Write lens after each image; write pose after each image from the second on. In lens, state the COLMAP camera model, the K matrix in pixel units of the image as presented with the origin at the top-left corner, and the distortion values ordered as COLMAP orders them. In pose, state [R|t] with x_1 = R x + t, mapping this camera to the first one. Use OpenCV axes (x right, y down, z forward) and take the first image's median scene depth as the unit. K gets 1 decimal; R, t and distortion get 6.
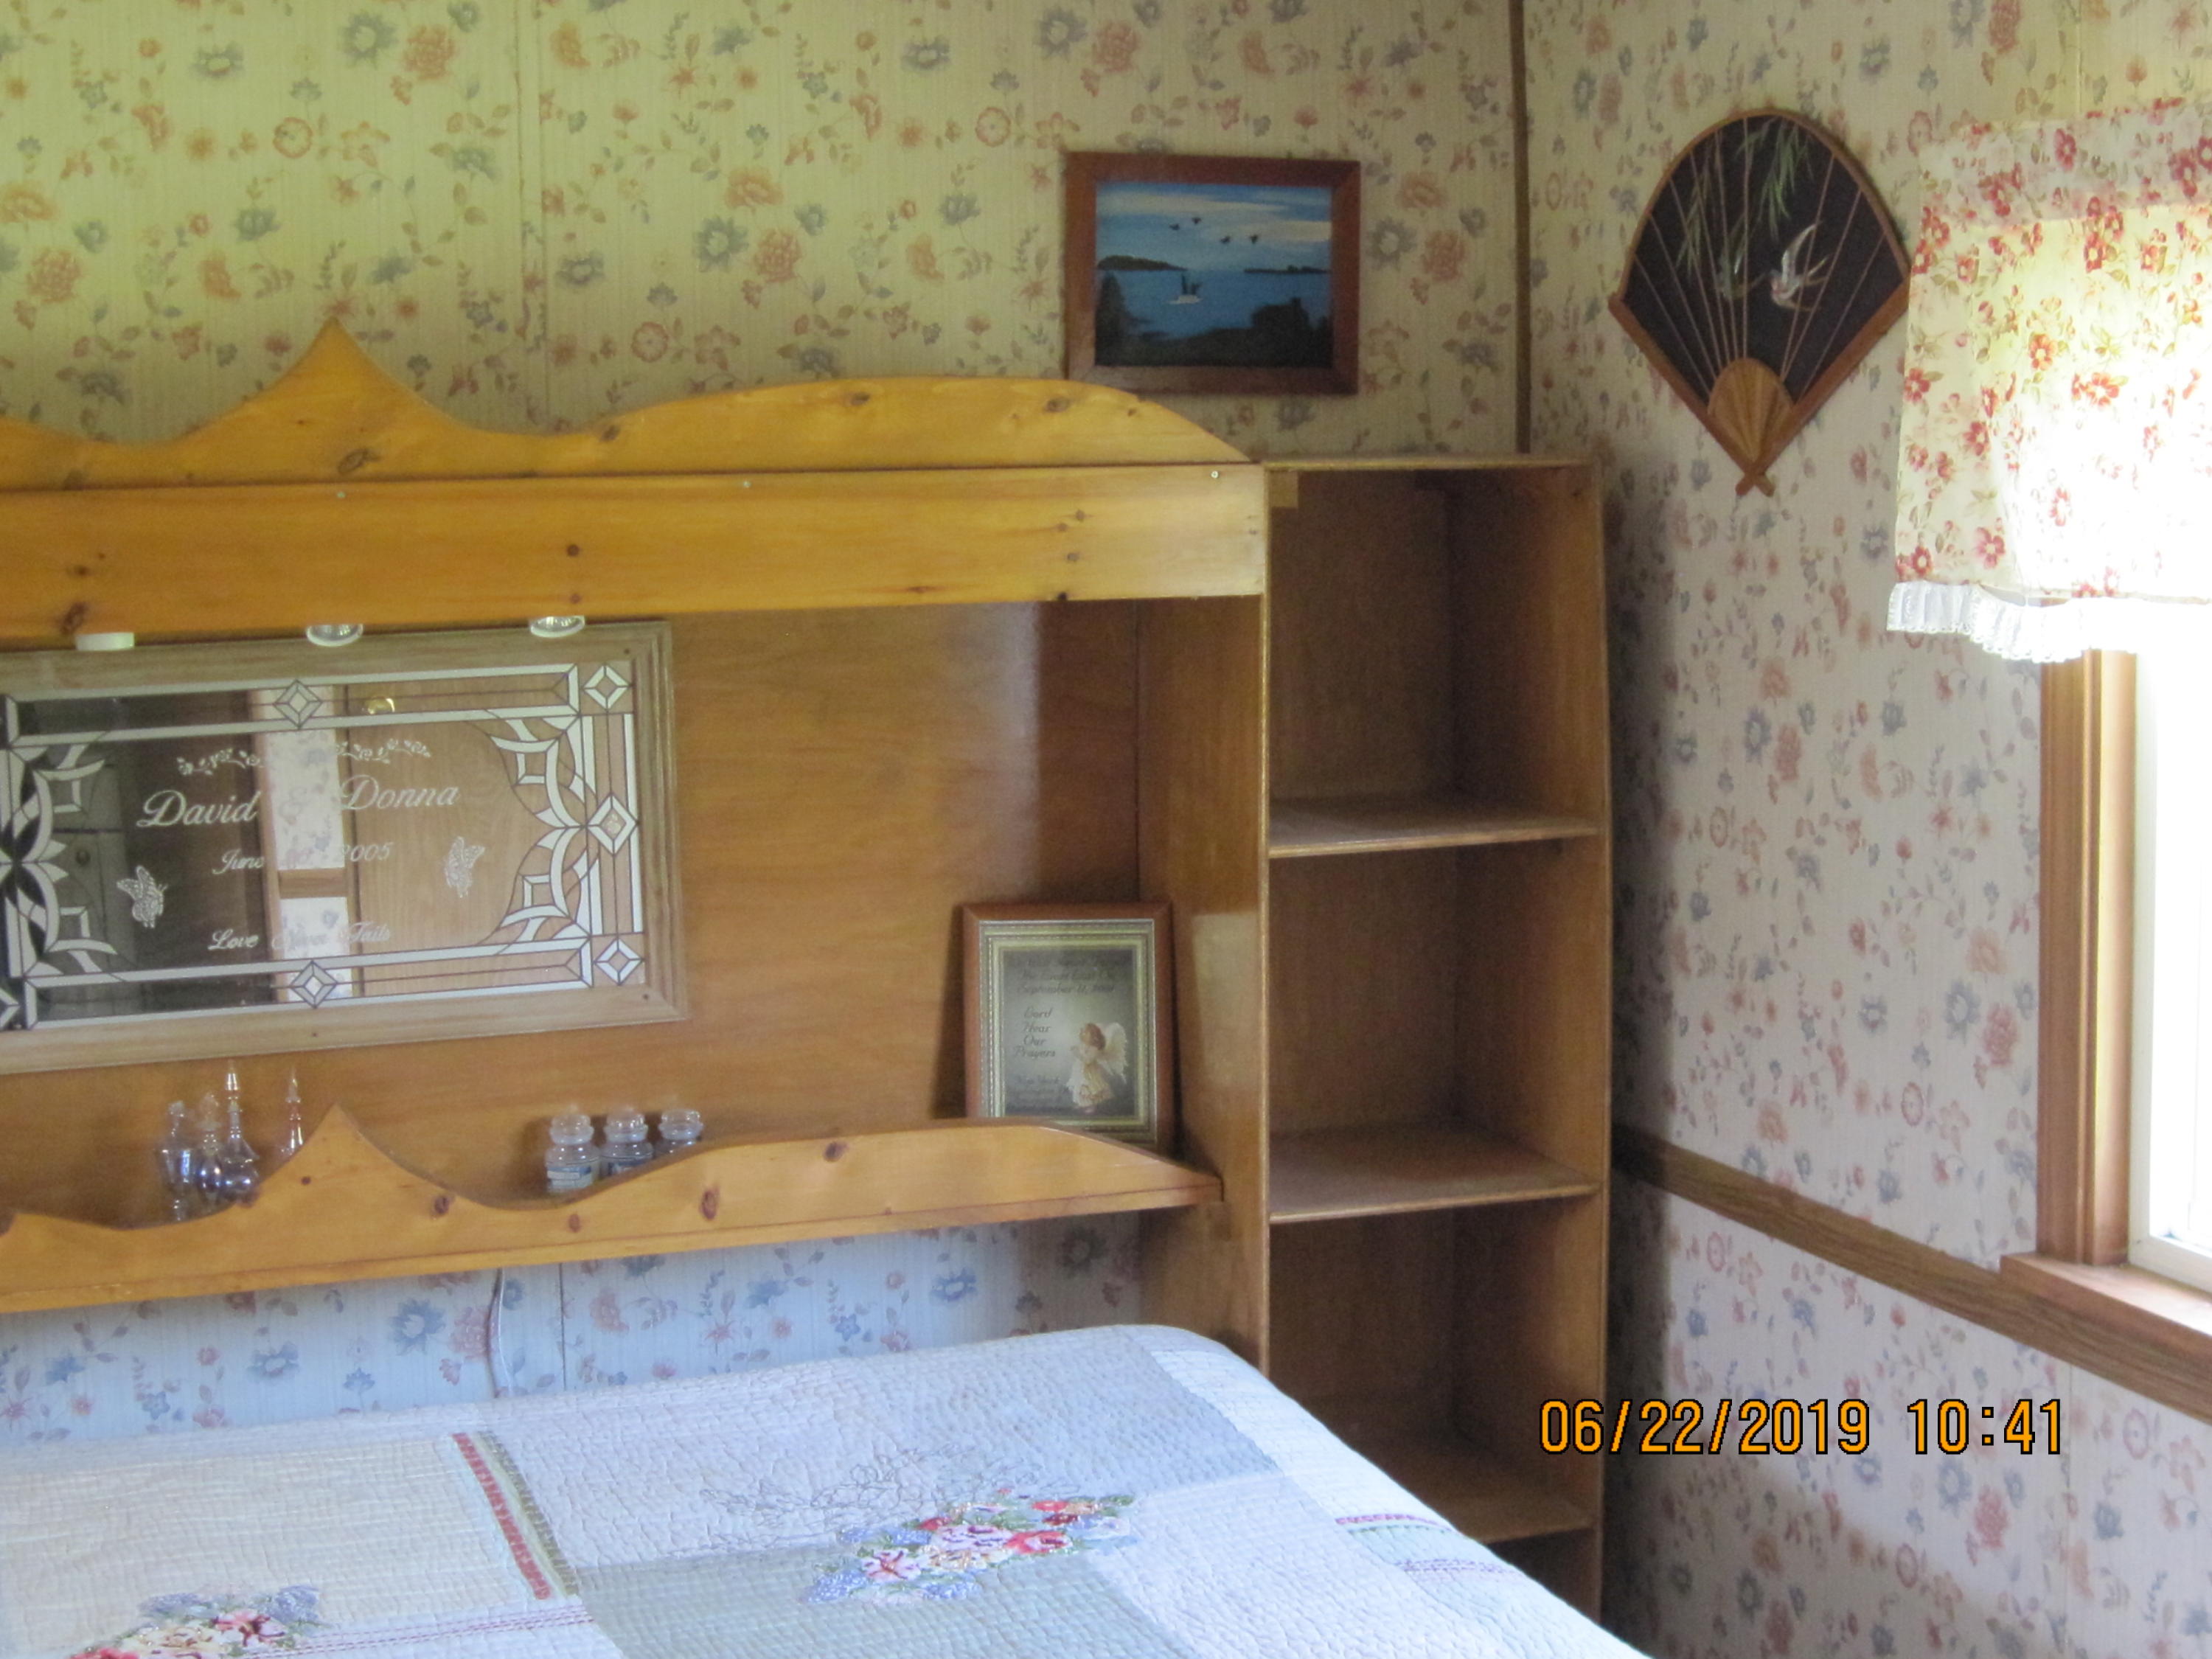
lens RADIAL K [[3532.9, 0, 1102.4], [0, 3532.9, 825.1], [0, 0, 1]] dist [-0.088399, 0.000000]
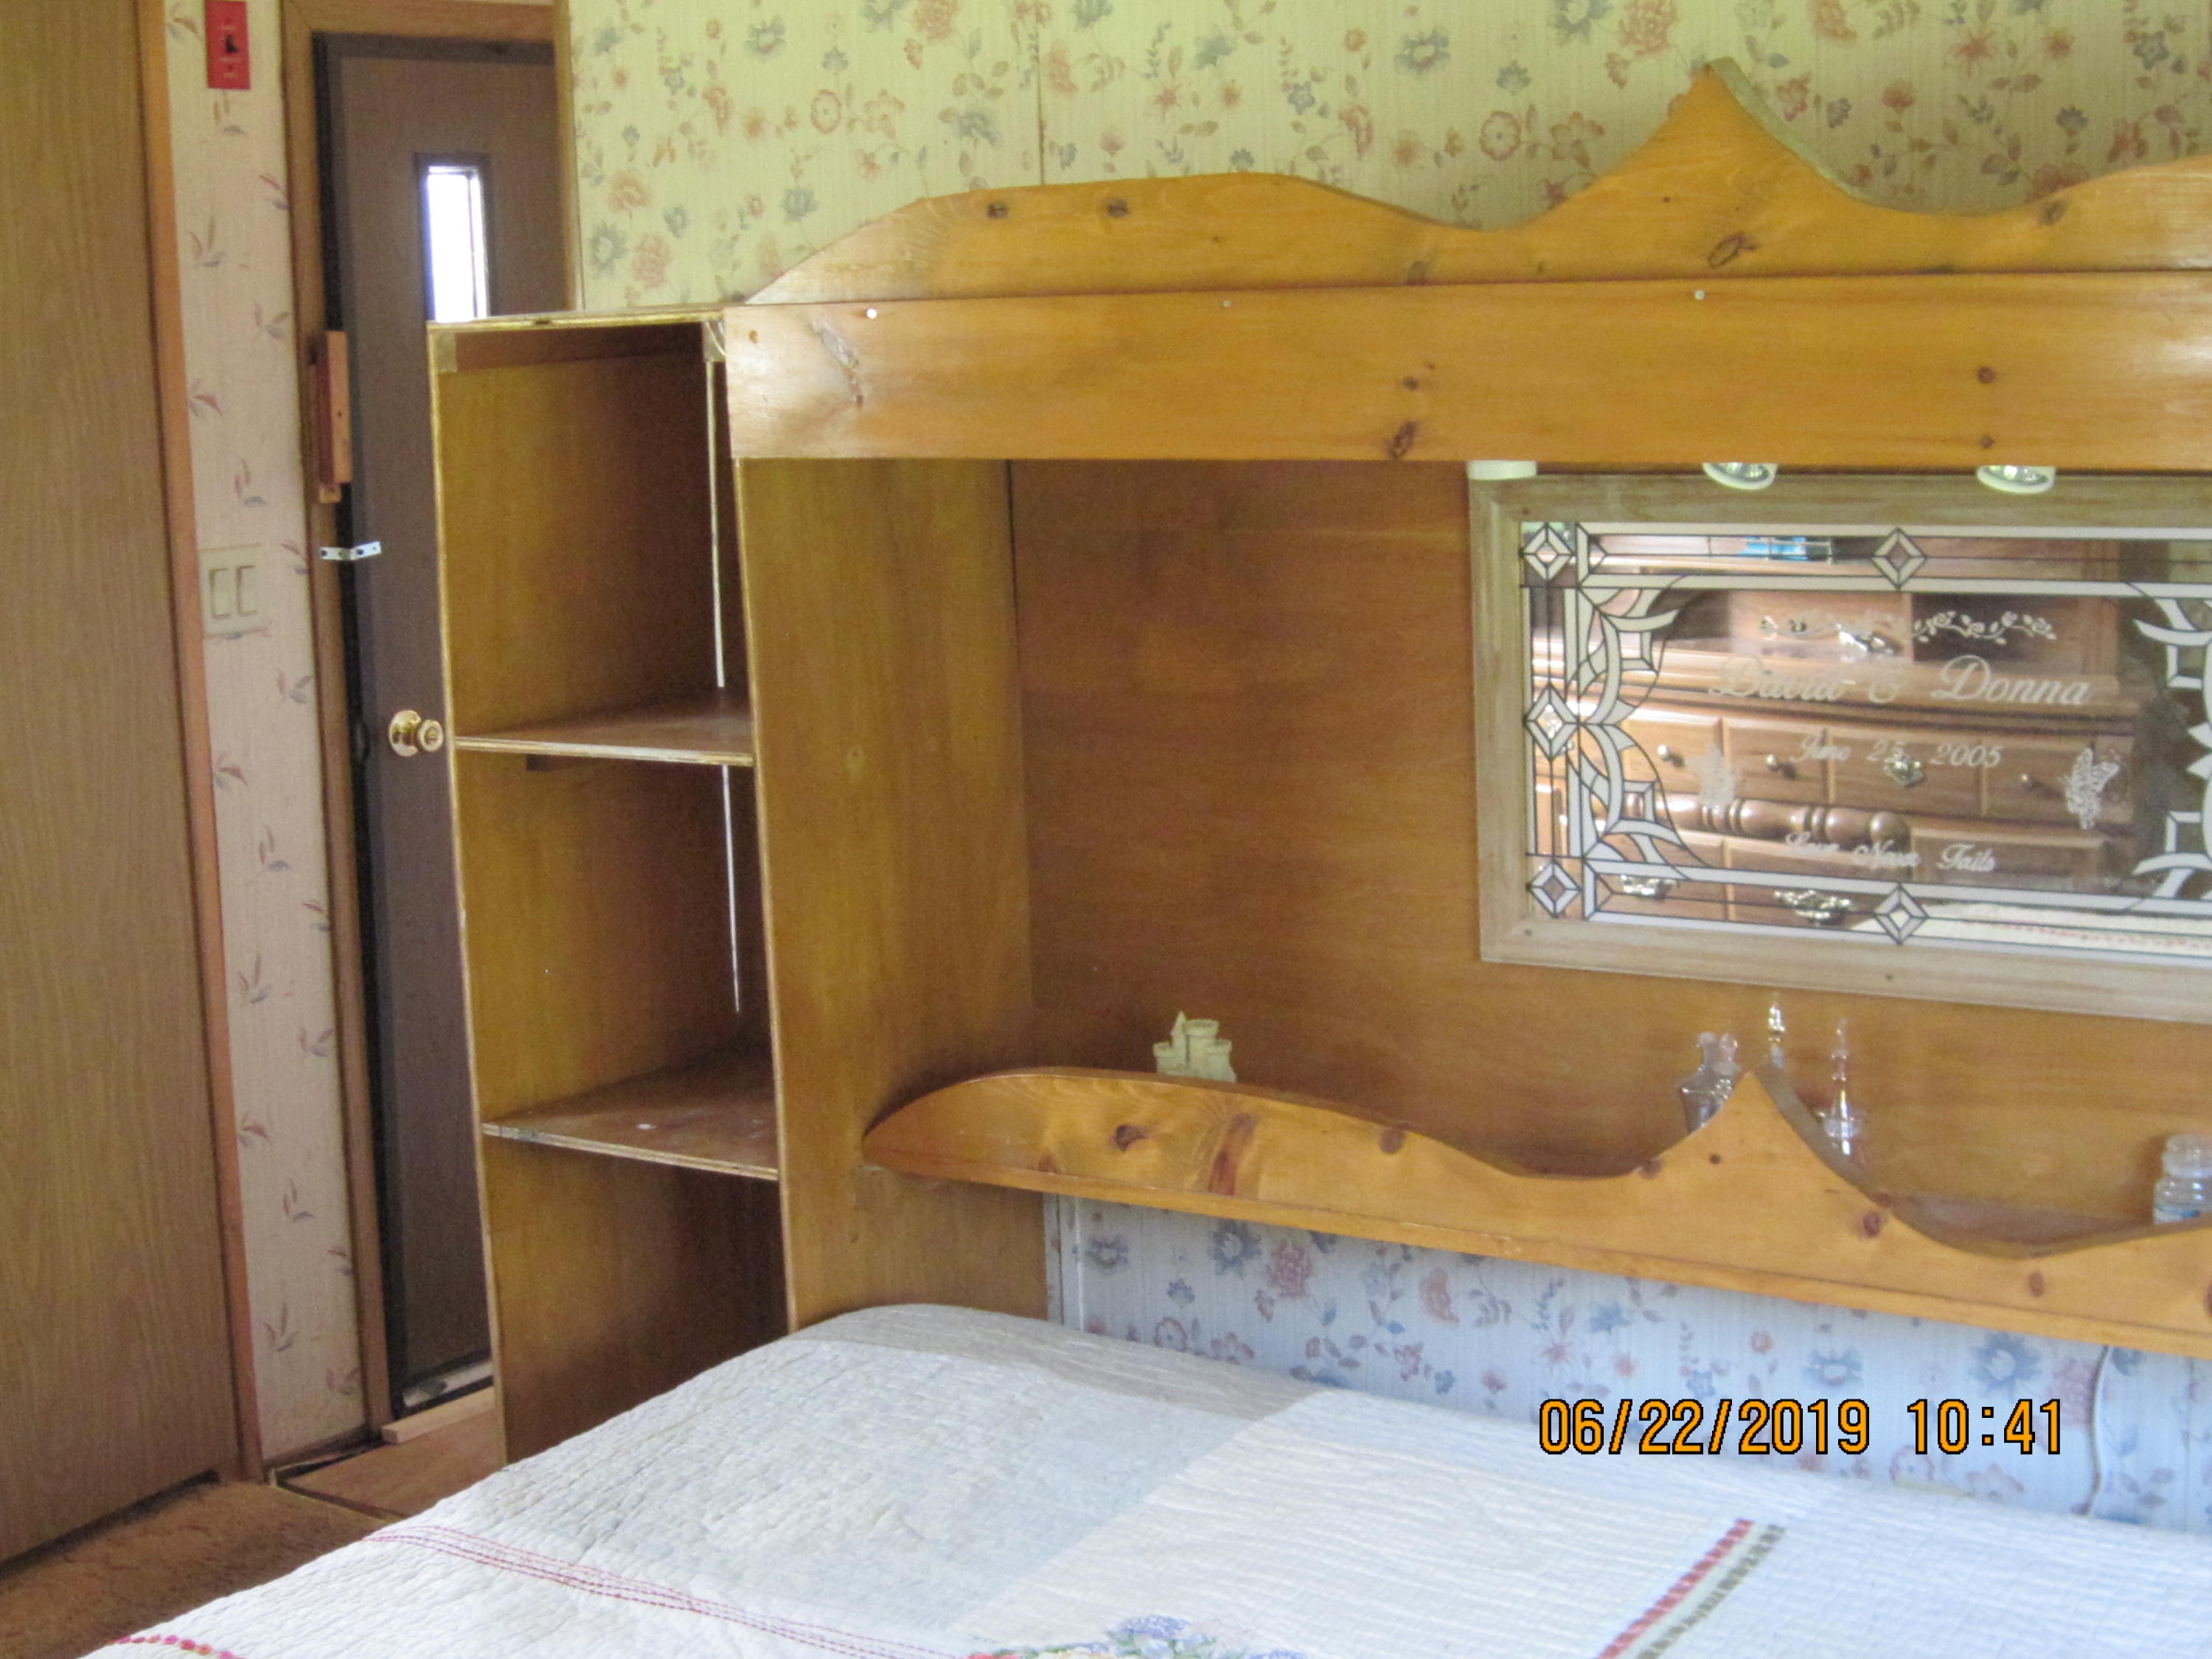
lens RADIAL K [[3532.9, 0, 1105.5], [0, 3532.9, 836.1], [0, 0, 1]] dist [-0.088399, 0.000000]
pose [[0.603647, 0.127255, -0.787030, 0.299489], [-0.073260, 0.991856, 0.104183, -0.043083], [0.793878, -0.005232, 0.608054, 0.392670]]
